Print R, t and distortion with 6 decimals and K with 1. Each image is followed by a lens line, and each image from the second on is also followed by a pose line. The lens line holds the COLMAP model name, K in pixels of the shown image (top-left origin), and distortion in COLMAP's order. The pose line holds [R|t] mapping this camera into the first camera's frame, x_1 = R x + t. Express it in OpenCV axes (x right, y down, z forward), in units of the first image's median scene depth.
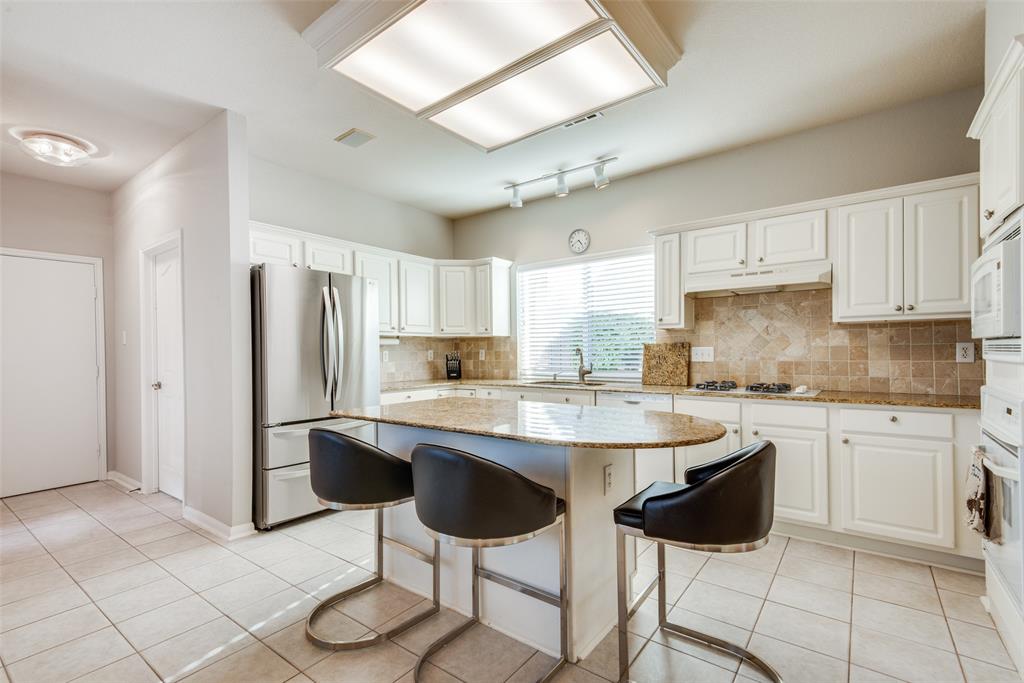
lens RADIAL K [[482.4, 0, 509.1], [0, 482.4, 353.1], [0, 0, 1]] dist [0.000919, -0.000137]
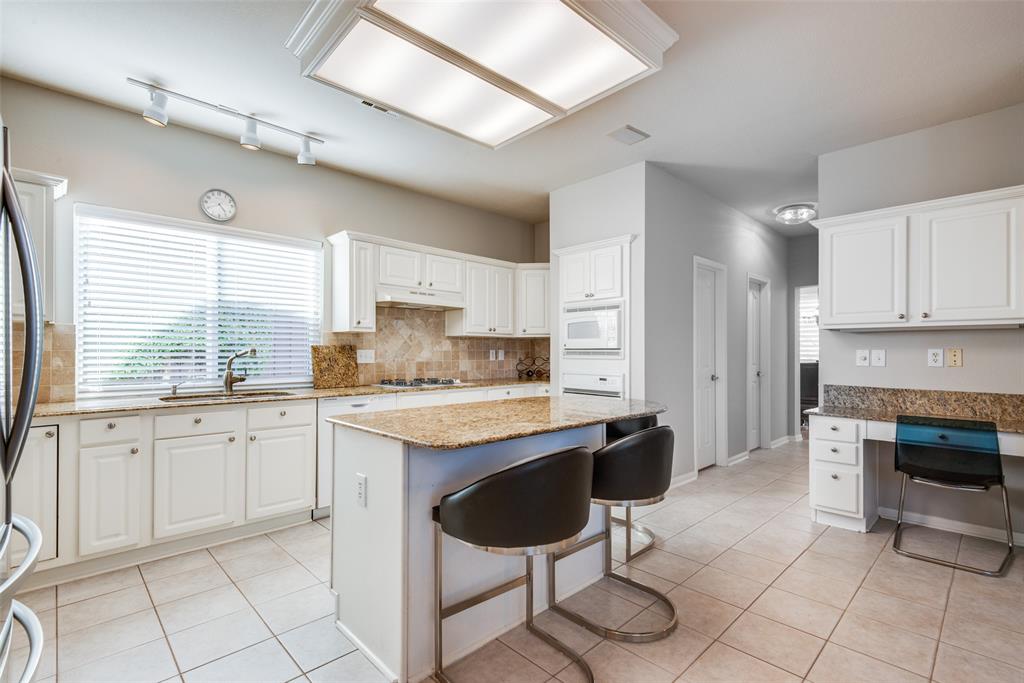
lens RADIAL K [[482.4, 0, 509.1], [0, 482.4, 353.1], [0, 0, 1]] dist [0.000919, -0.000137]
pose [[0.095239, 0.006991, 0.995430, -0.681534], [-0.000076, 0.999975, -0.007016, 0.002483], [-0.995454, 0.000593, 0.095237, 0.588361]]
